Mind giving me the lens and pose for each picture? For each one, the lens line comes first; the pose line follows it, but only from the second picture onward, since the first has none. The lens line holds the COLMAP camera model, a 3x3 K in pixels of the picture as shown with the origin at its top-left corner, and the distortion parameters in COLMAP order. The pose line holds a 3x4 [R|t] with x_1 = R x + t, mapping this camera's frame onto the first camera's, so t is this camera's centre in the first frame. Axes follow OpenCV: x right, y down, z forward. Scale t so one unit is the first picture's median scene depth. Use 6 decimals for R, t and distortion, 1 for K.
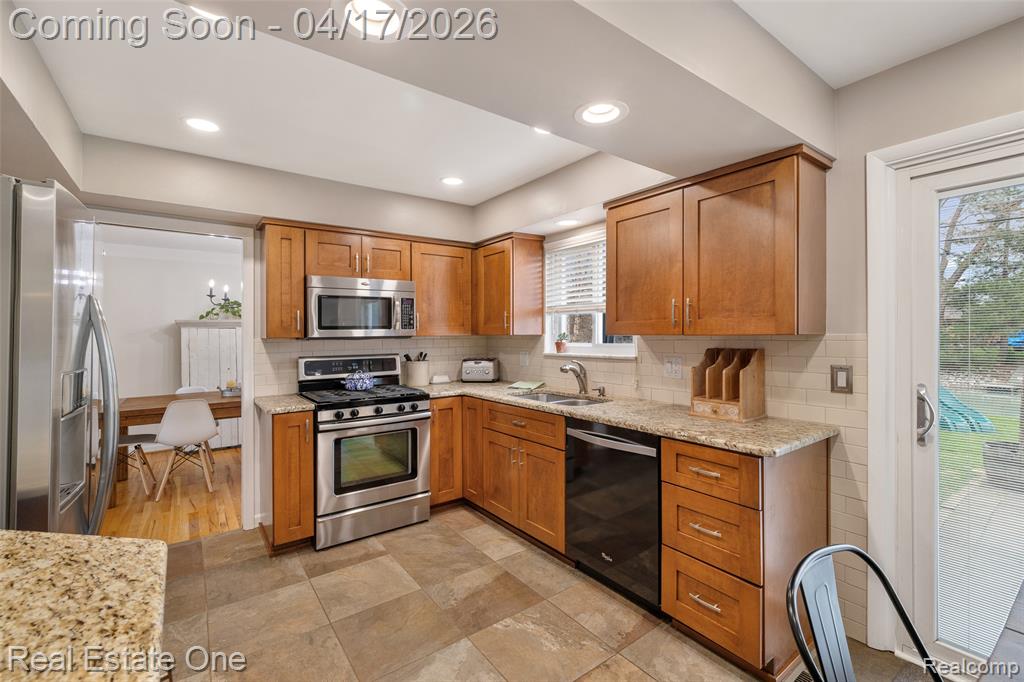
lens RADIAL K [[439.8, 0, 510.7], [0, 439.8, 334.2], [0, 0, 1]] dist [0.003836, 0.000349]
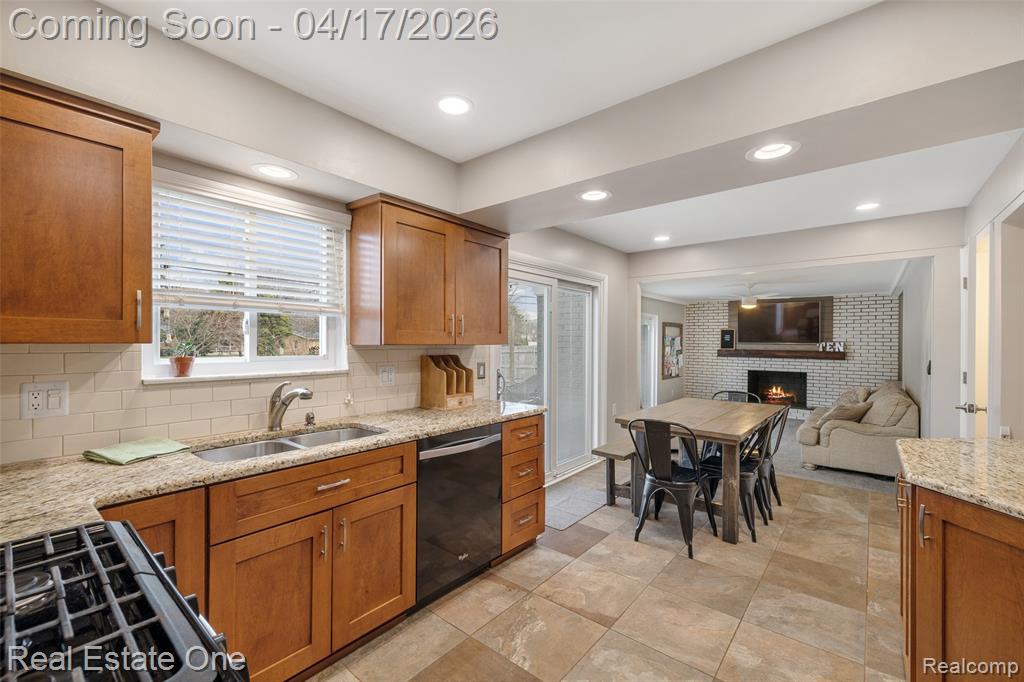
lens RADIAL K [[428.5, 0, 513.1], [0, 428.5, 341.0], [0, 0, 1]] dist [0.002323, 0.000289]
pose [[-0.237727, 0.009334, 0.971287, -0.607115], [-0.002909, 0.999943, -0.010321, 0.002477], [-0.971328, -0.005279, -0.237686, 0.849911]]
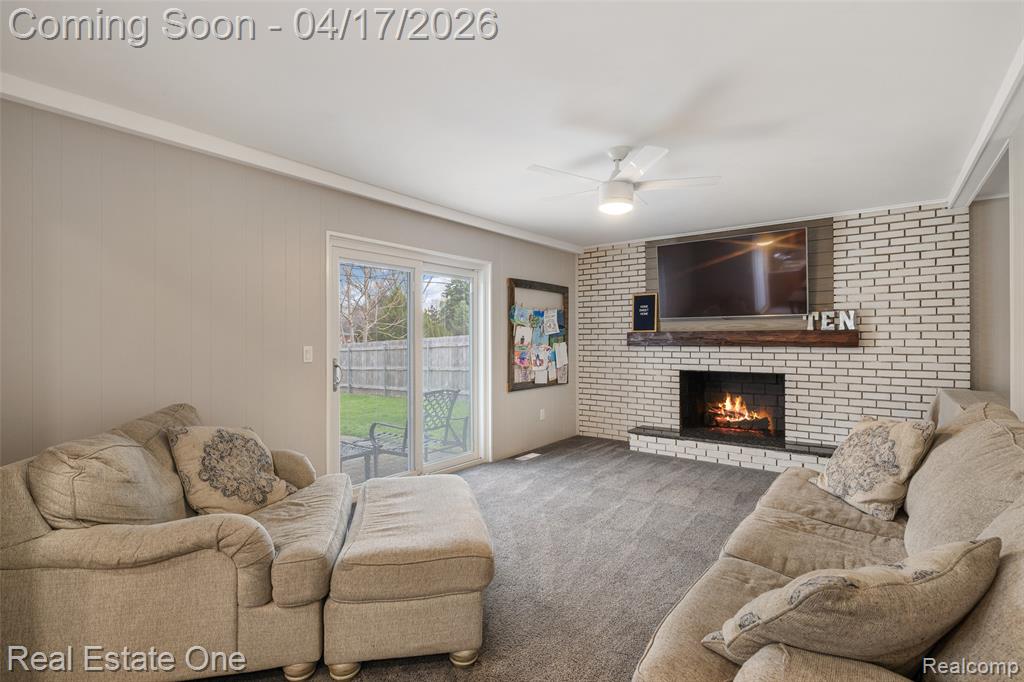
lens RADIAL K [[483.3, 0, 512.7], [0, 483.3, 337.1], [0, 0, 1]] dist [-0.002267, -0.000117]
pose [[-0.270596, 0.016917, 0.962544, 0.439458], [0.009406, 0.999844, -0.014929, 0.072596], [-0.962647, 0.005014, -0.270713, -0.472659]]
